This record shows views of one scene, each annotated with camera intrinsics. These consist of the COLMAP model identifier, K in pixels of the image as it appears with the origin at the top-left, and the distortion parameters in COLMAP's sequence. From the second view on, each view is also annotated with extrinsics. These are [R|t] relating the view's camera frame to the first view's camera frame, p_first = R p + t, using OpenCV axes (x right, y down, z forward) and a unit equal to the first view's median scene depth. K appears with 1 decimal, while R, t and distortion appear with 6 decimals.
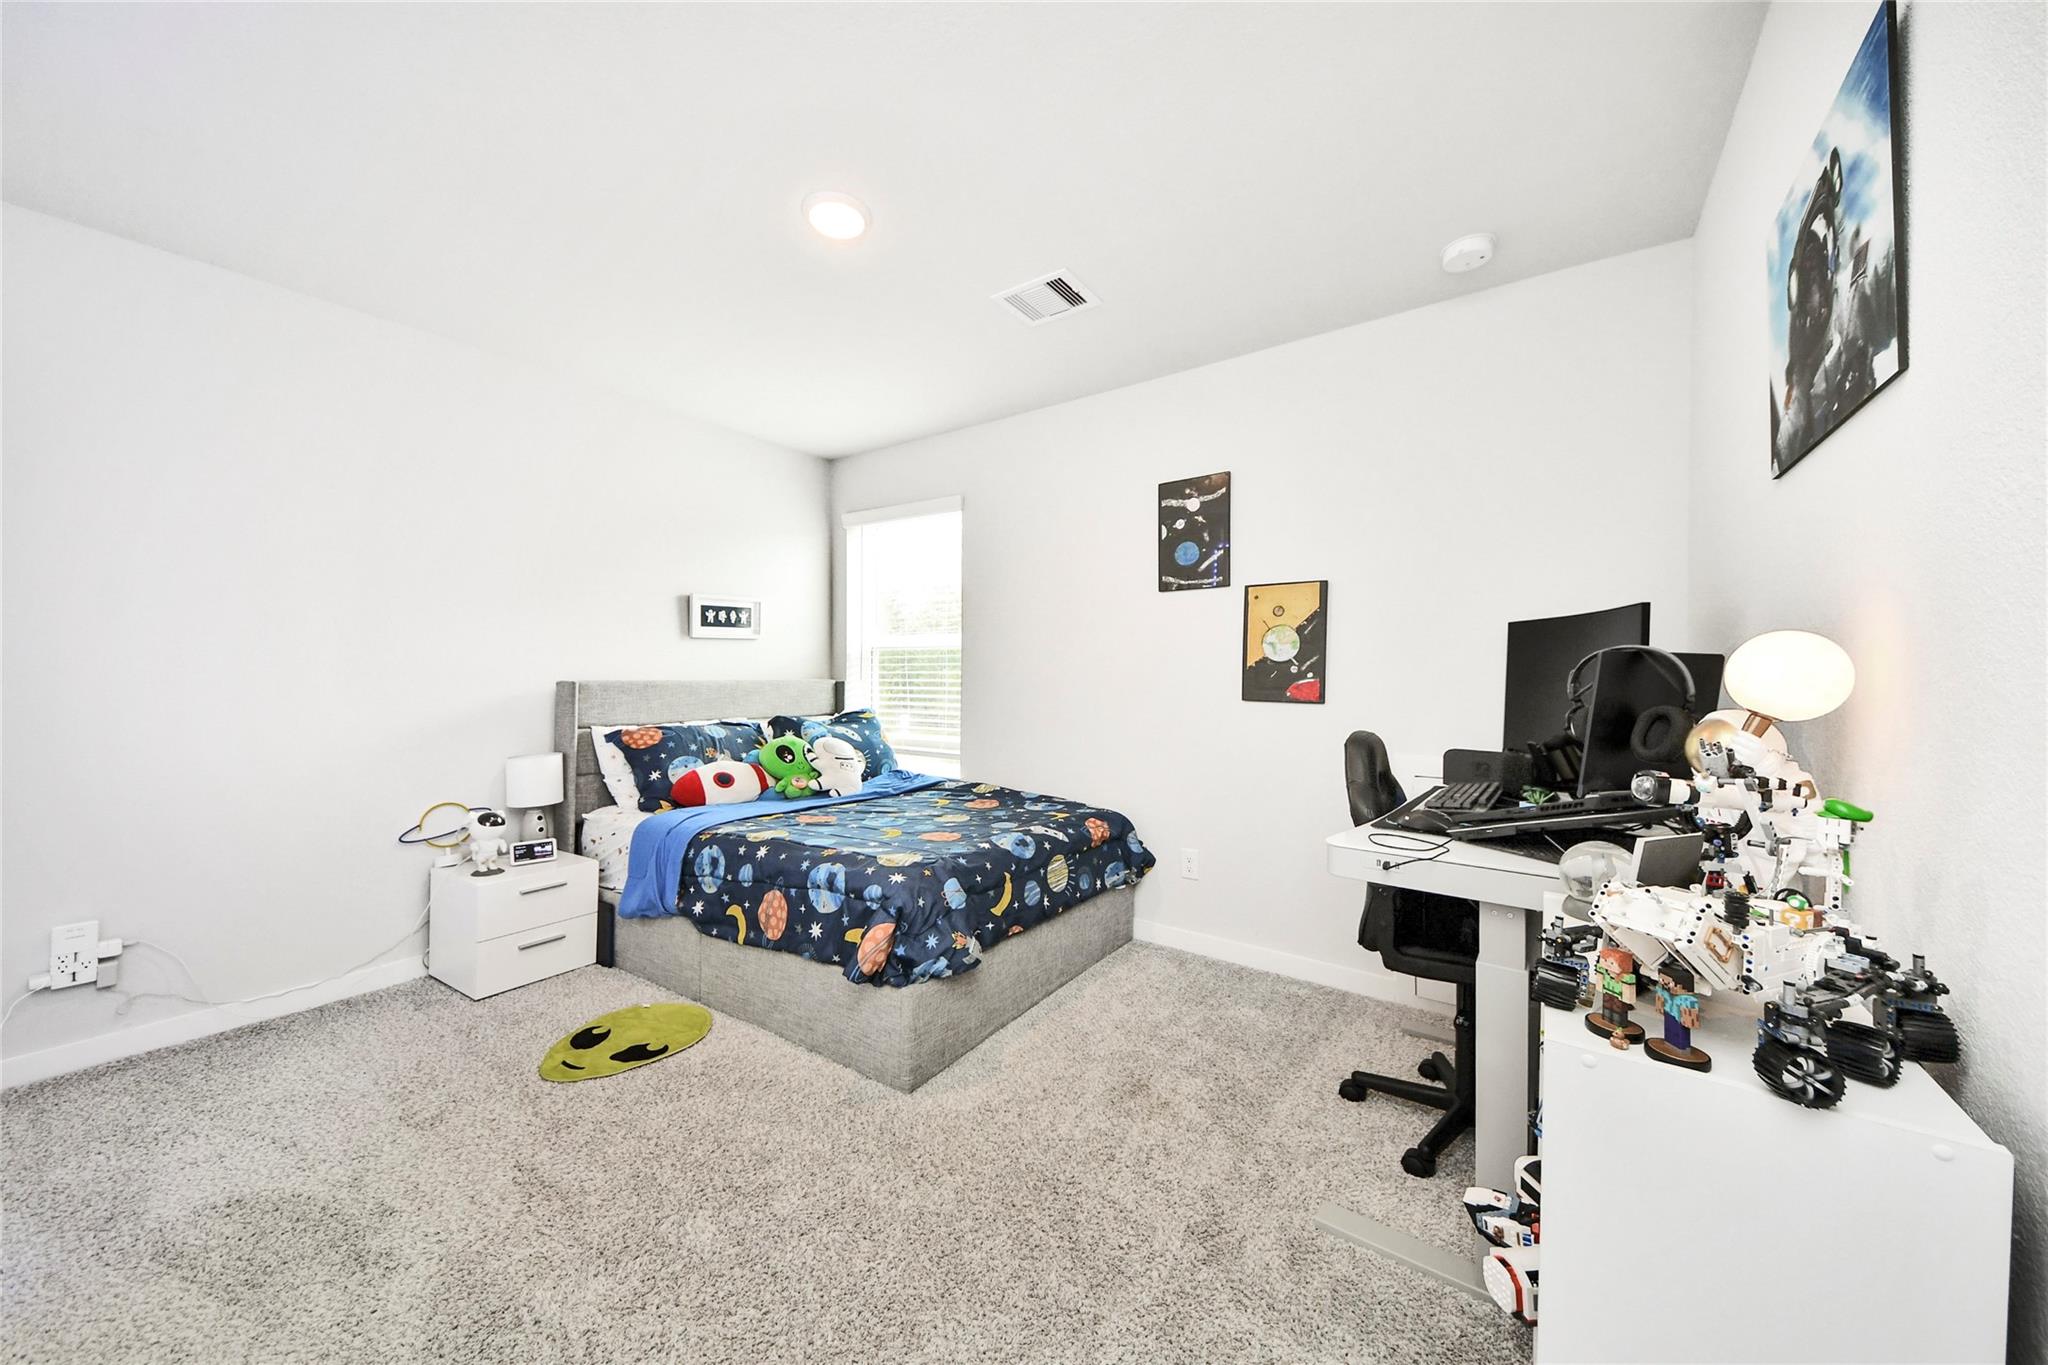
lens RADIAL K [[735.5, 0, 1027.1], [0, 735.5, 678.8], [0, 0, 1]] dist [0.073732, -0.023750]
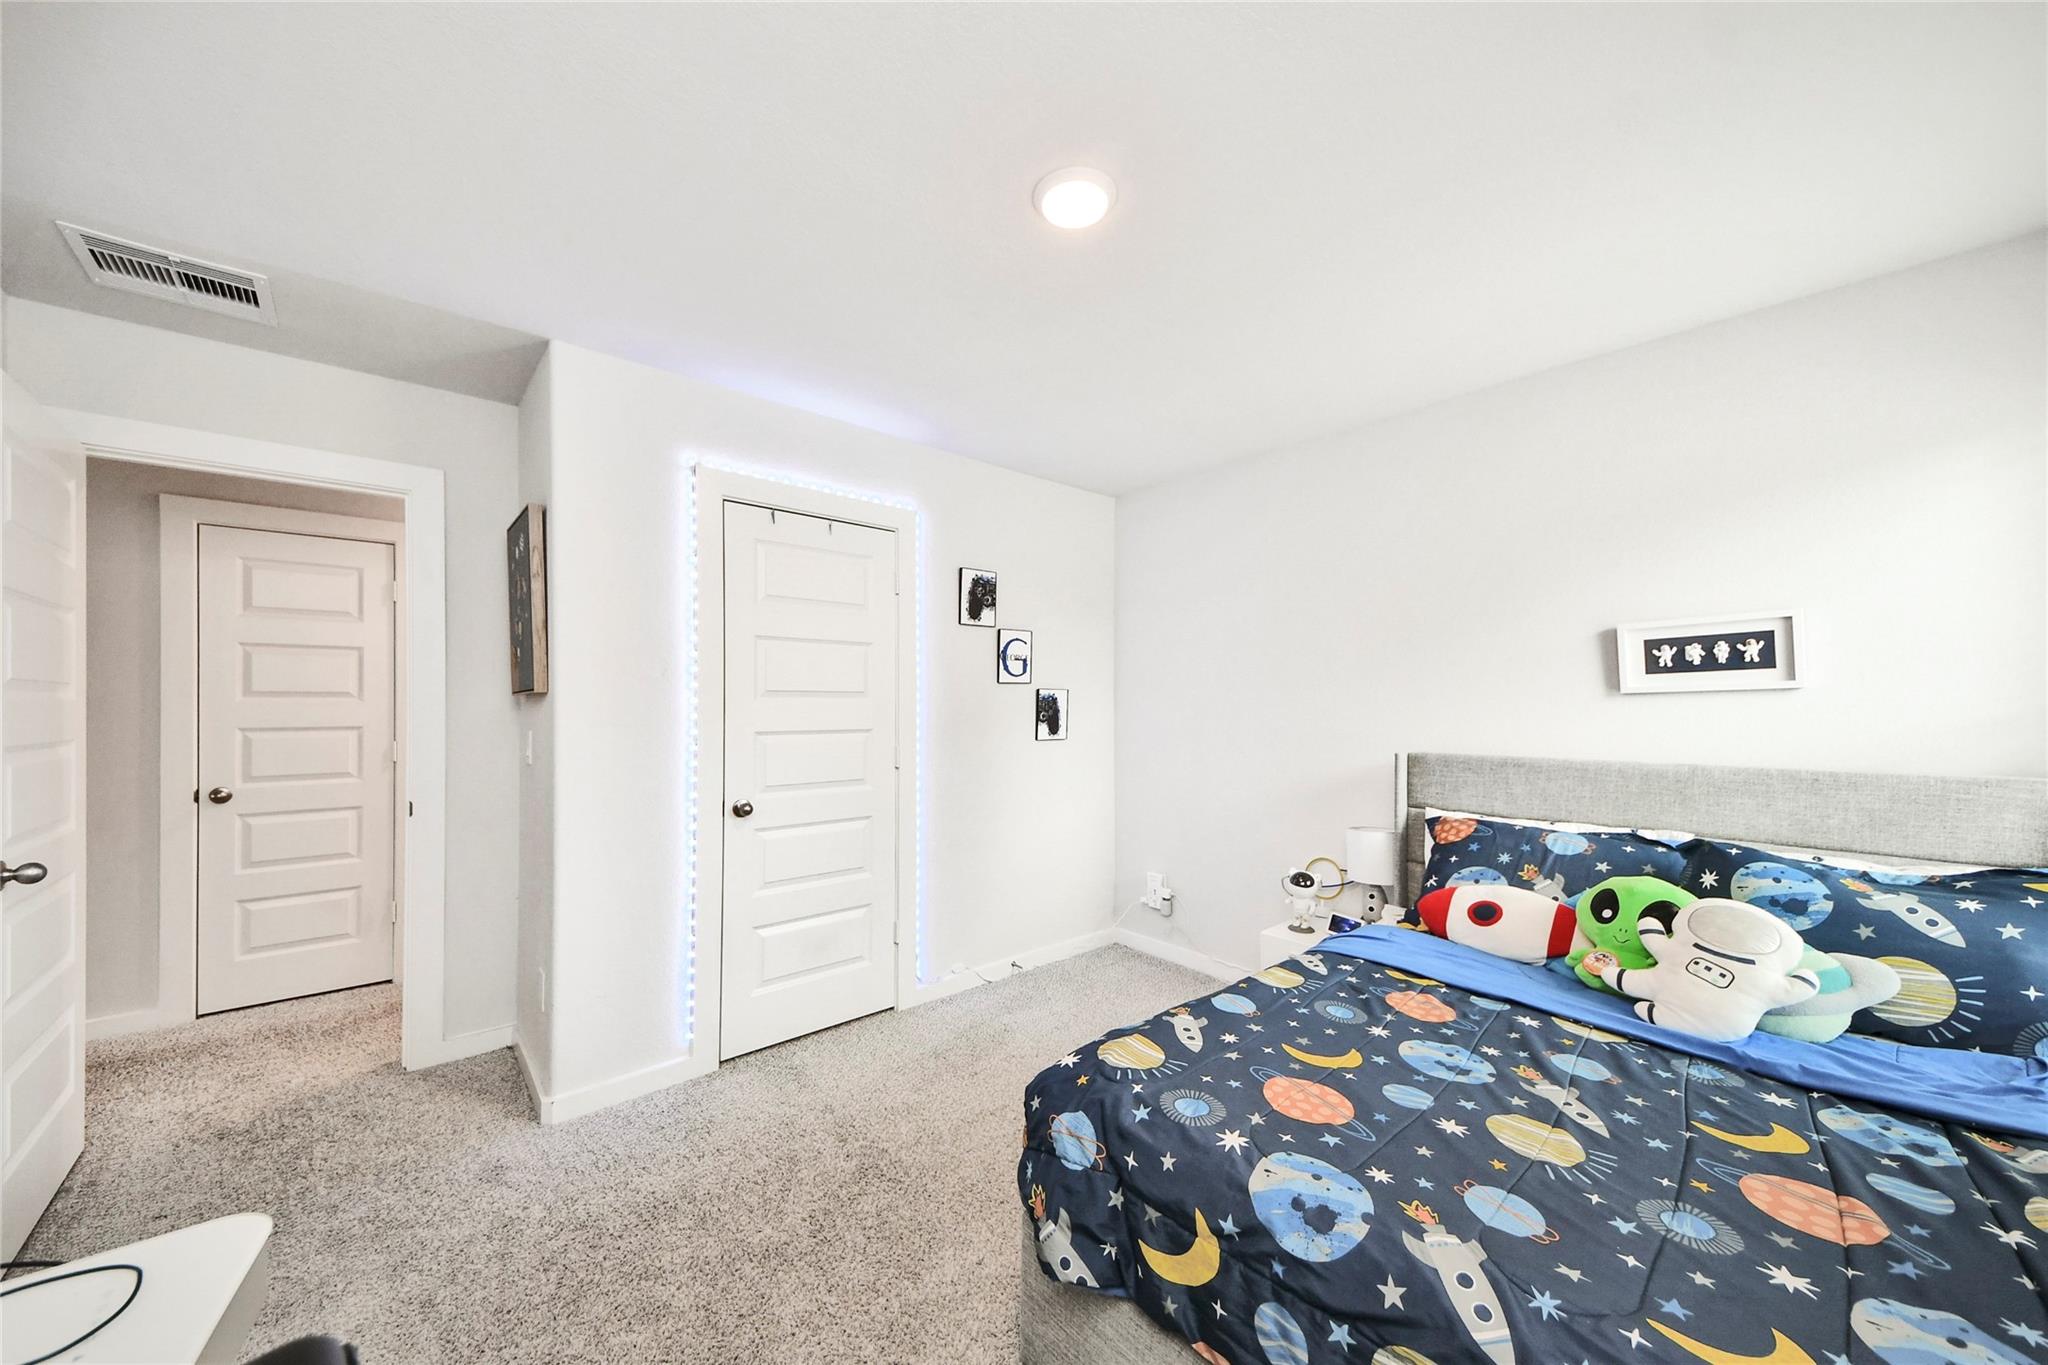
lens RADIAL K [[735.5, 0, 1027.1], [0, 735.5, 678.8], [0, 0, 1]] dist [0.073732, -0.023750]
pose [[-0.260354, -0.046746, -0.964381, 0.311264], [-0.004362, 0.998874, -0.047240, -0.034206], [0.965503, -0.008092, -0.260265, 0.664647]]
